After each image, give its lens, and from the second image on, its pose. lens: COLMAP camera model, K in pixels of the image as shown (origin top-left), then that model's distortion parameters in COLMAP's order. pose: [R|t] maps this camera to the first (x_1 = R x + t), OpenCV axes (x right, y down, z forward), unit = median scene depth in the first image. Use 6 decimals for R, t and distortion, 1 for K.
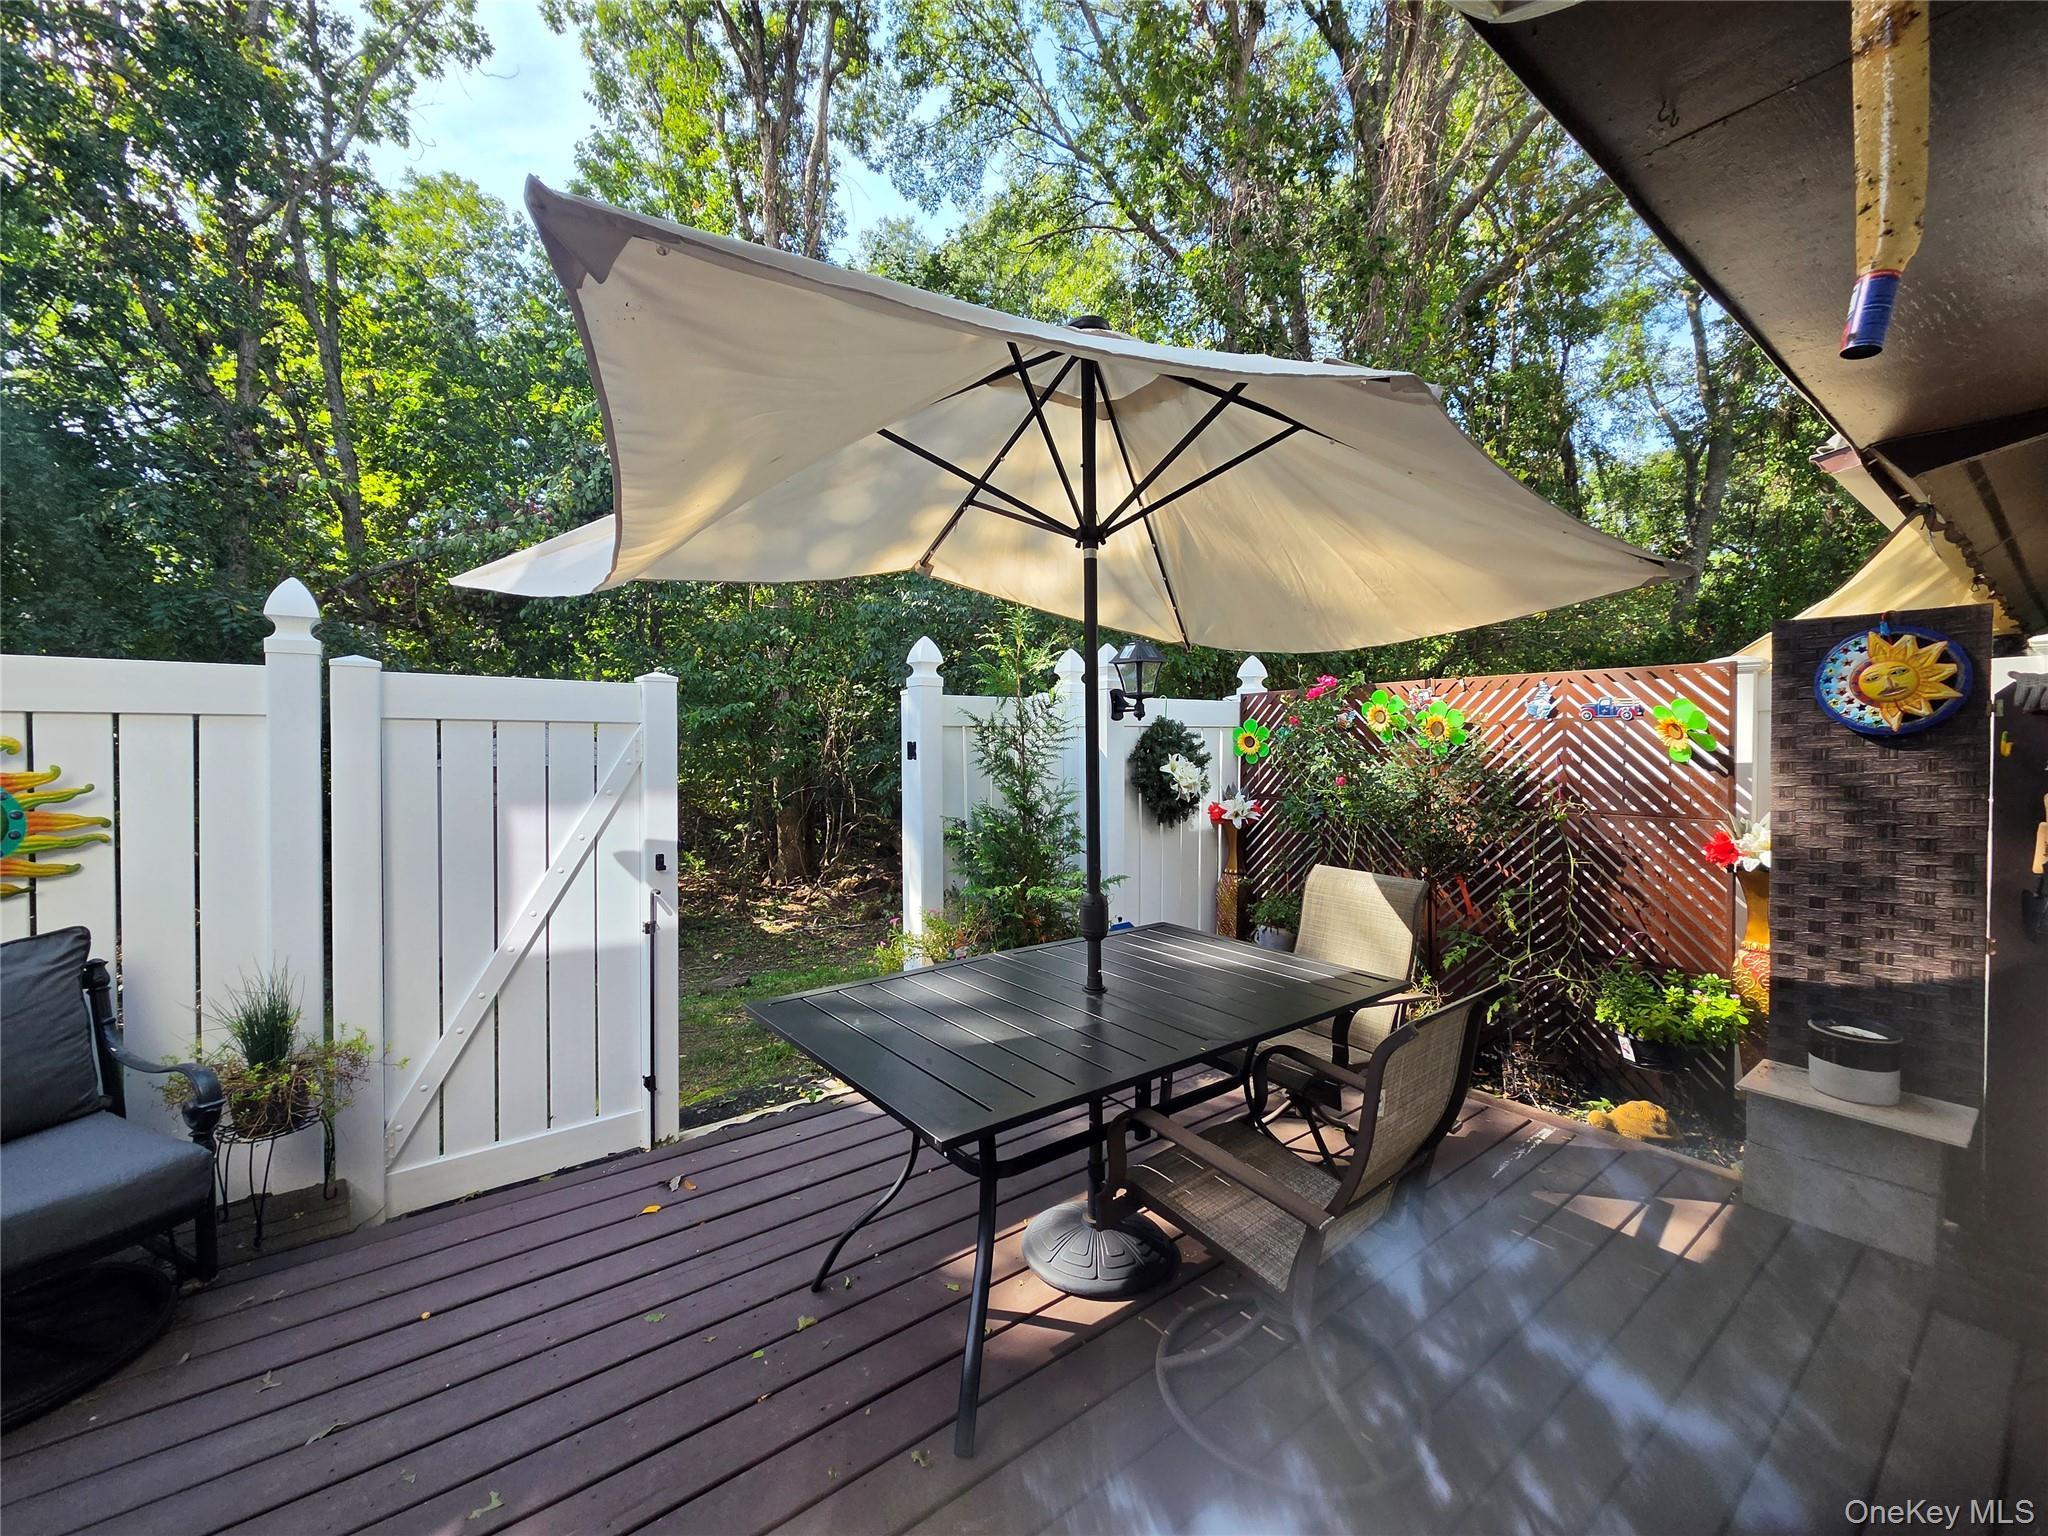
lens RADIAL K [[834.9, 0, 1015.6], [0, 834.9, 760.4], [0, 0, 1]] dist [0.000818, 0.000151]
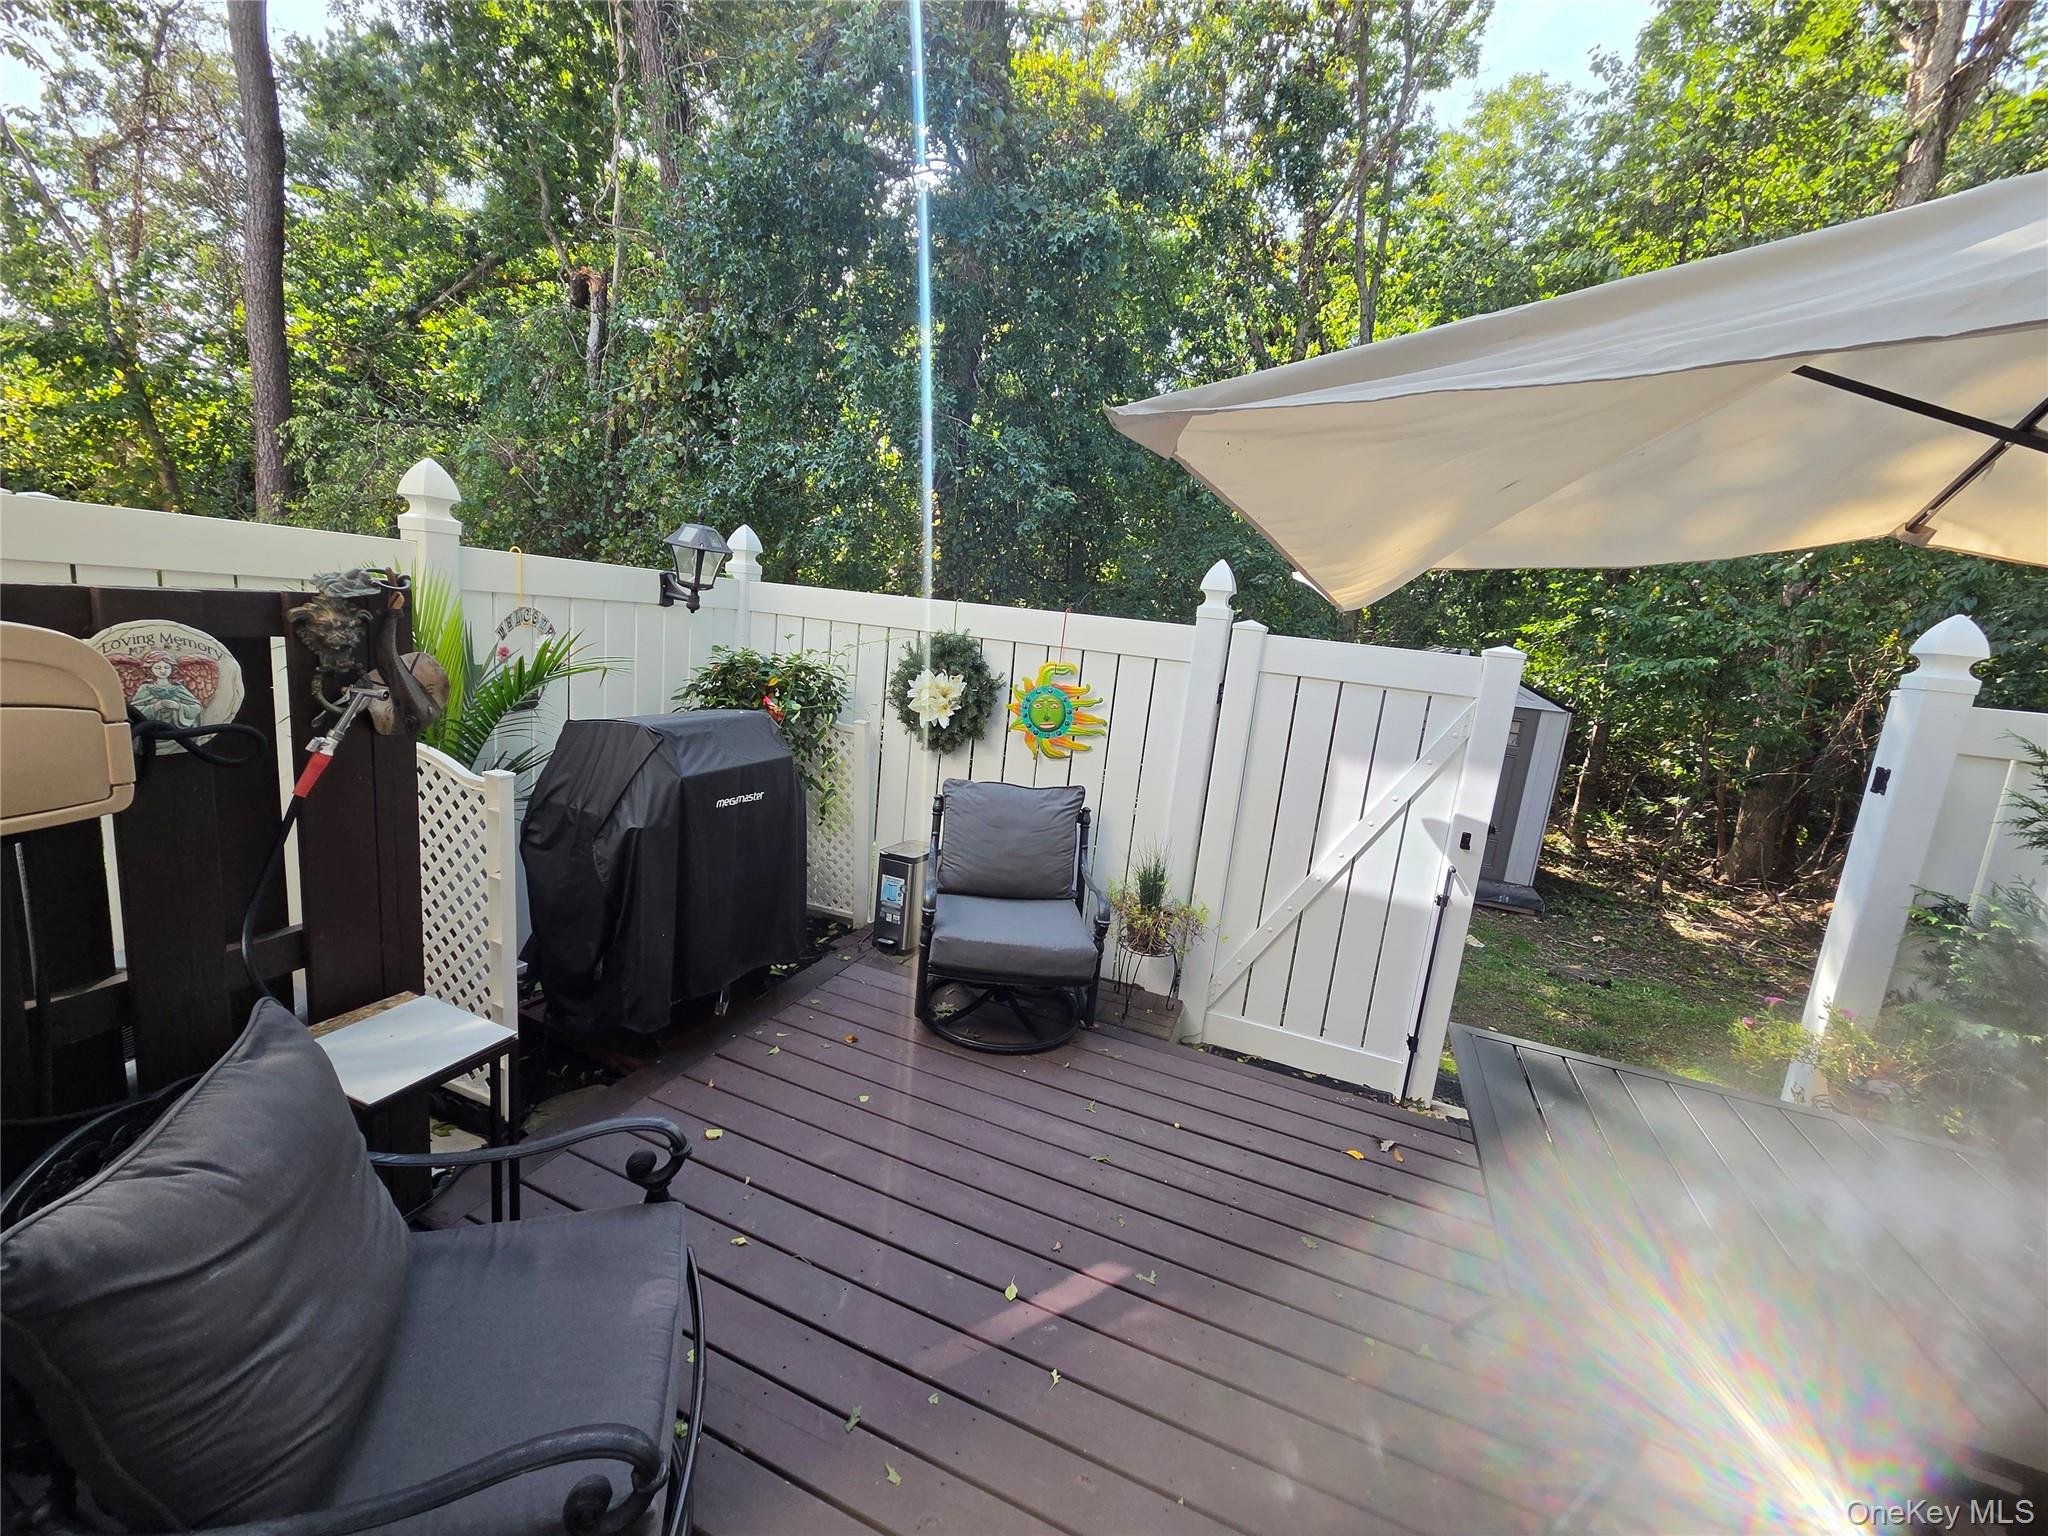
lens RADIAL K [[832.6, 0, 1024.9], [0, 832.6, 763.3], [0, 0, 1]] dist [0.001960, 0.000190]
pose [[0.504423, 0.206764, -0.838335, 0.093736], [-0.120135, 0.978268, 0.168992, -0.057261], [0.855058, 0.015470, 0.518301, 0.036777]]
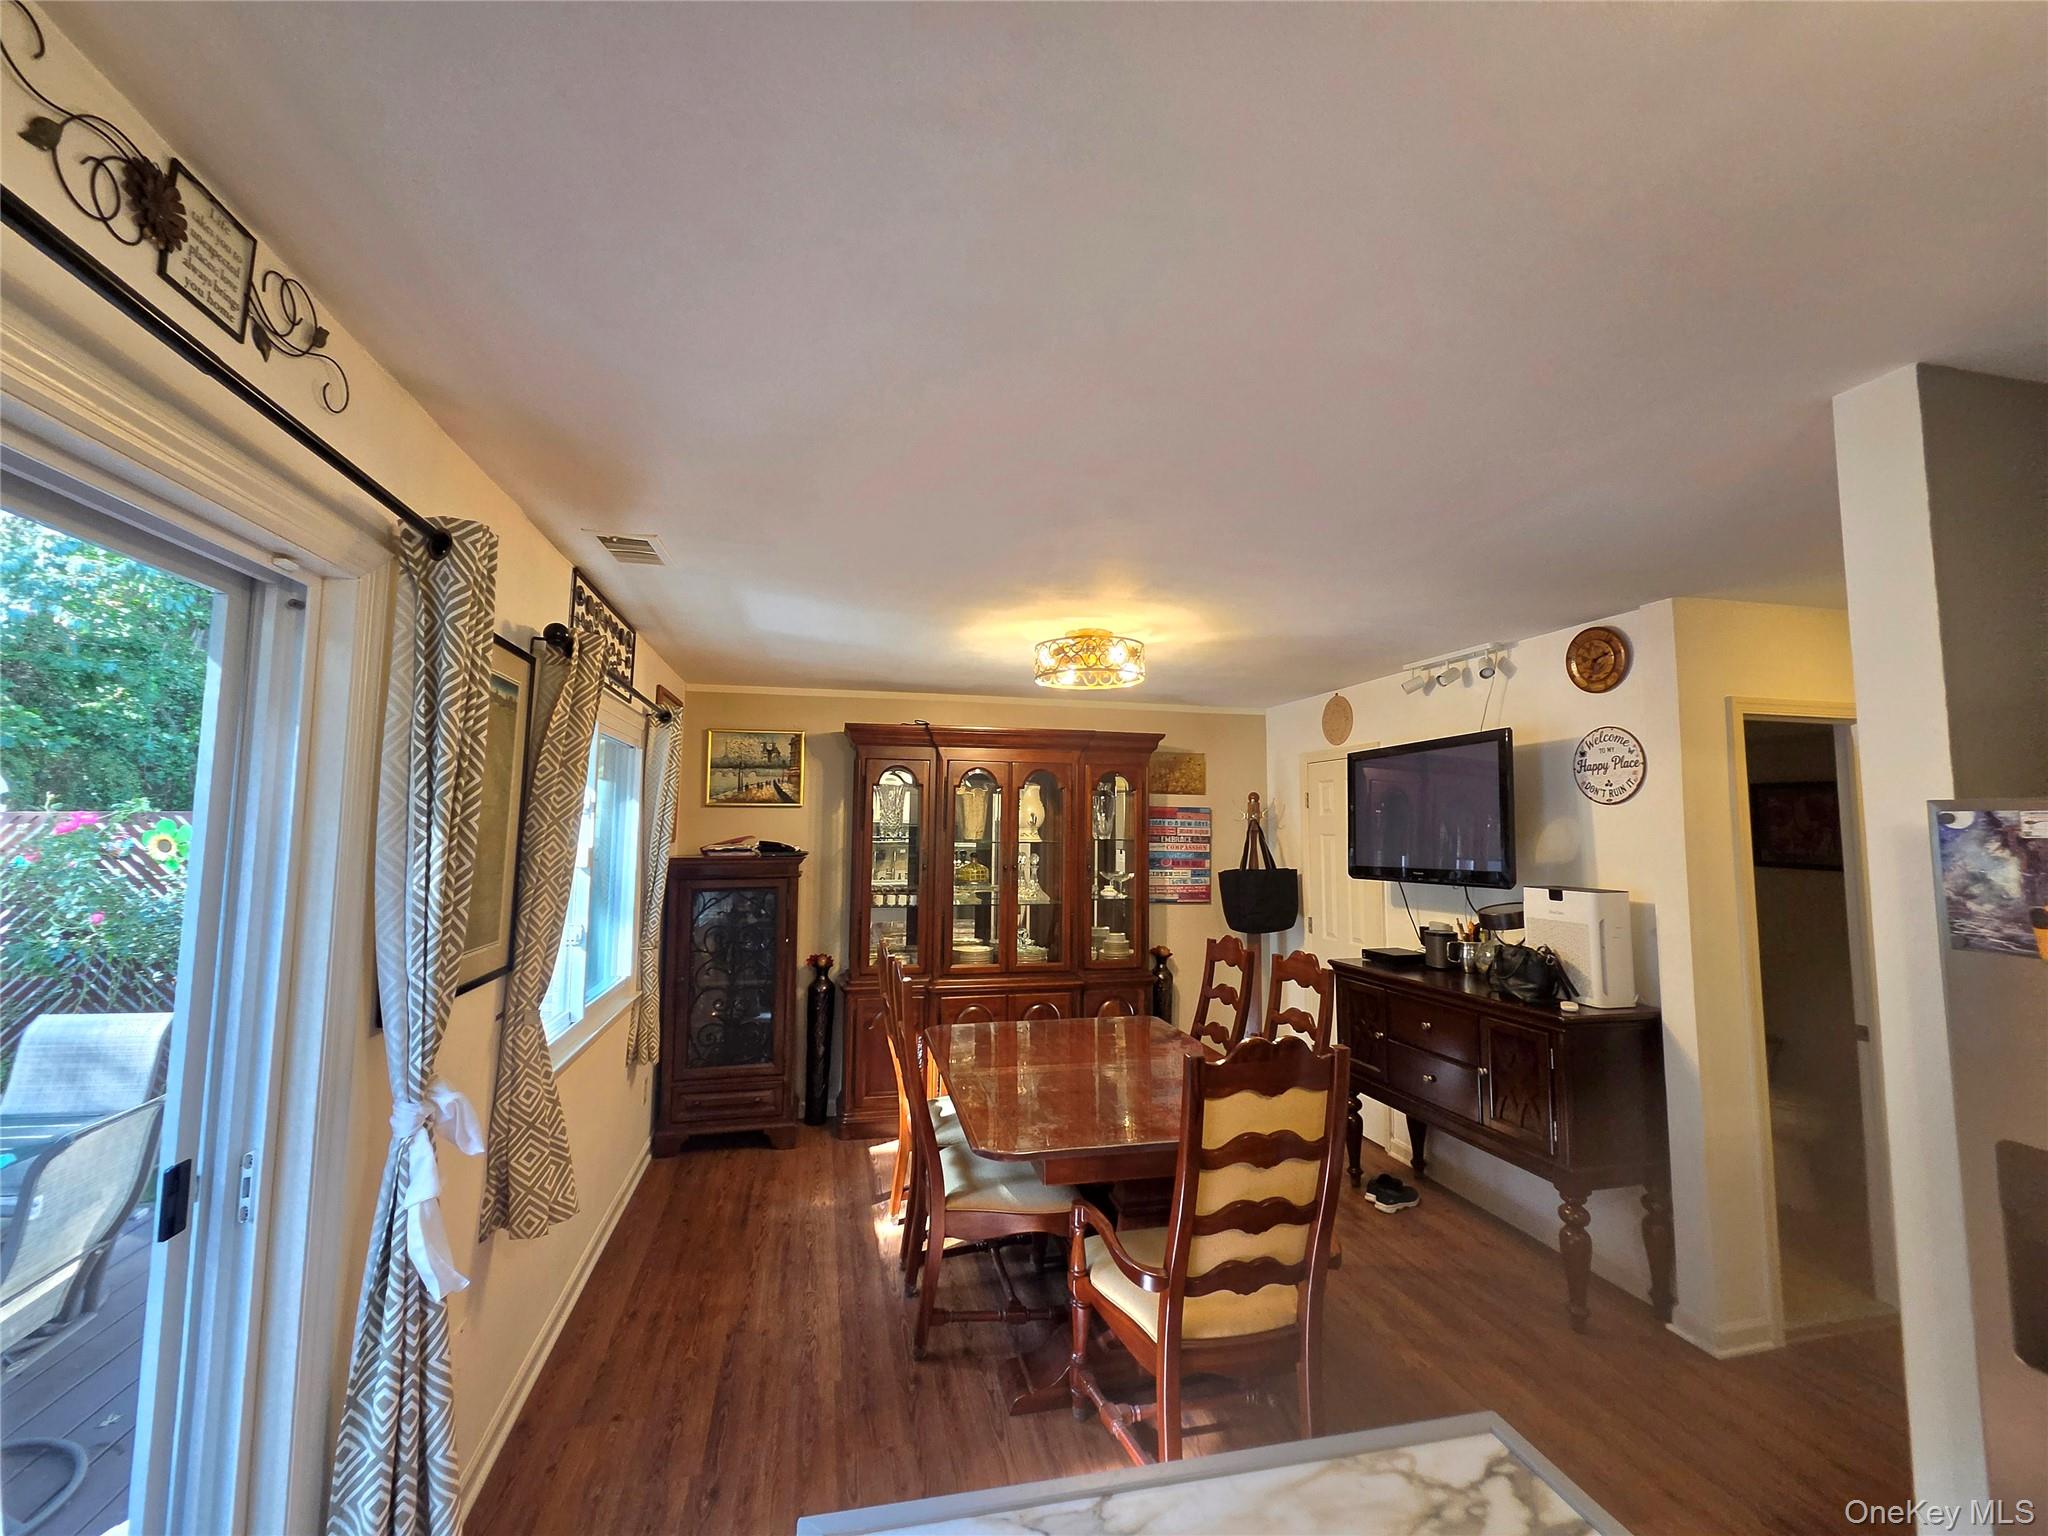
lens RADIAL K [[861.4, 0, 1018.4], [0, 861.4, 749.6], [0, 0, 1]] dist [-0.000492, -0.000134]
pose [[0.423979, 0.081679, 0.901981, -0.060896], [0.014151, 0.995206, -0.096773, -0.053405], [-0.905561, 0.053794, 0.420791, -0.347824]]
